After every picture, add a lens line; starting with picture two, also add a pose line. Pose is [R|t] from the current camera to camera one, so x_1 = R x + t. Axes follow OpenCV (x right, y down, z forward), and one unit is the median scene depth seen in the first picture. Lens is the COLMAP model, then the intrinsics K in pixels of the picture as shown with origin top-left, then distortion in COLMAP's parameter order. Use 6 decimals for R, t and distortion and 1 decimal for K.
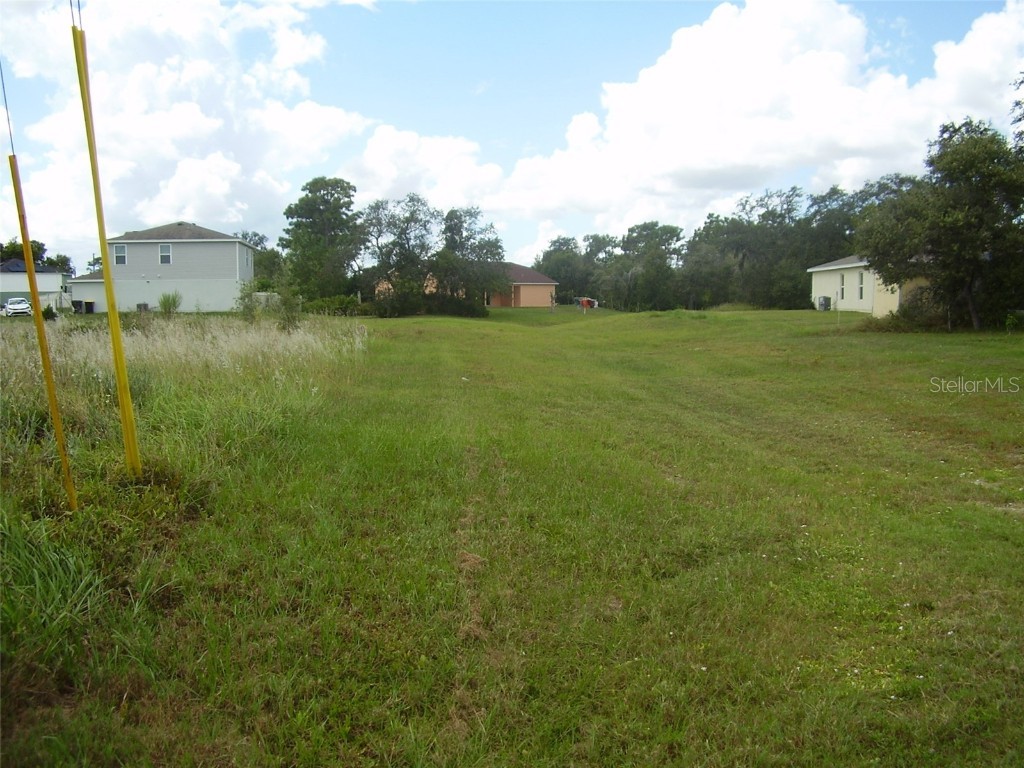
lens RADIAL K [[1165.0, 0, 514.5], [0, 1165.0, 382.0], [0, 0, 1]] dist [-0.122224, 0.000000]
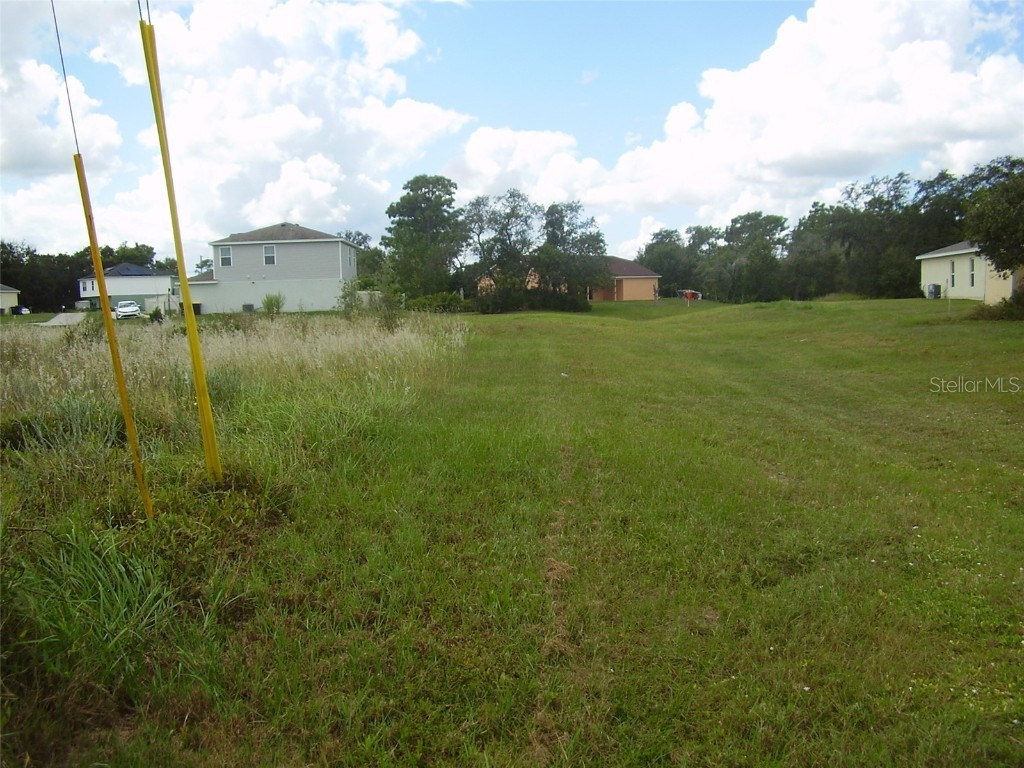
lens RADIAL K [[1165.0, 0, 510.9], [0, 1165.0, 383.4], [0, 0, 1]] dist [-0.122224, 0.000000]
pose [[0.995603, -0.013501, -0.092693, 0.004595], [0.014015, 0.999890, 0.004896, -0.000924], [0.092617, -0.006174, 0.995683, 0.018200]]
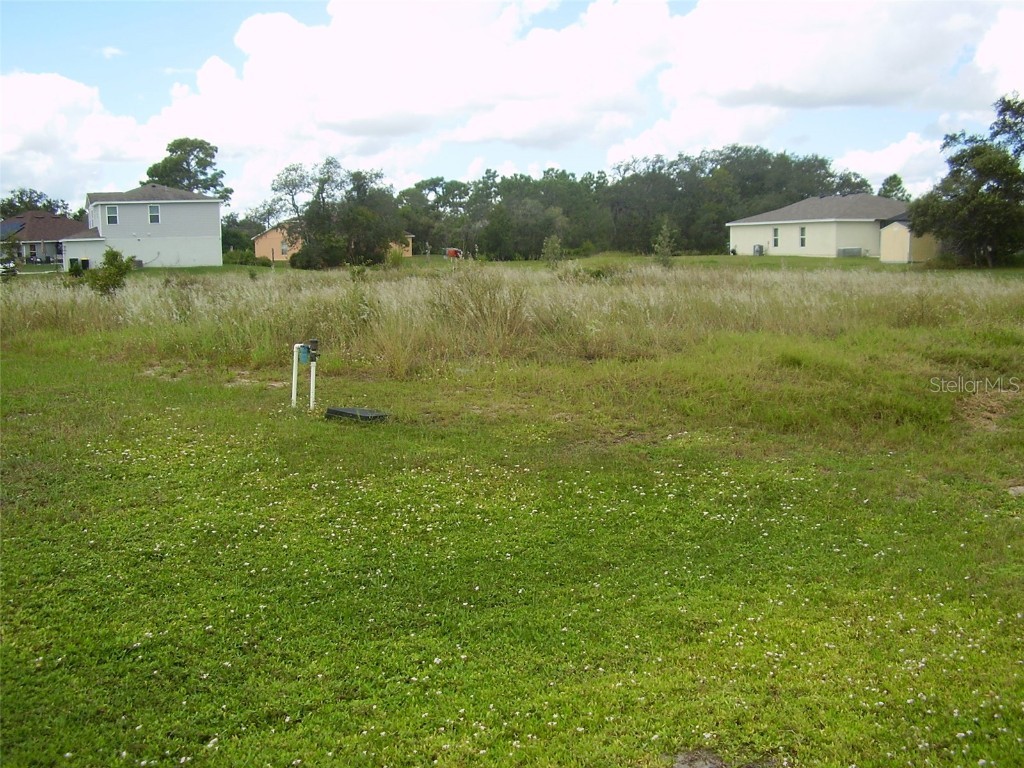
lens RADIAL K [[1165.0, 0, 509.9], [0, 1165.0, 387.4], [0, 0, 1]] dist [-0.122224, 0.000000]
pose [[0.958750, -0.047638, 0.280229, -1.404411], [0.034235, 0.998032, 0.052532, 0.034352], [-0.282180, -0.040771, 0.958495, -0.709708]]
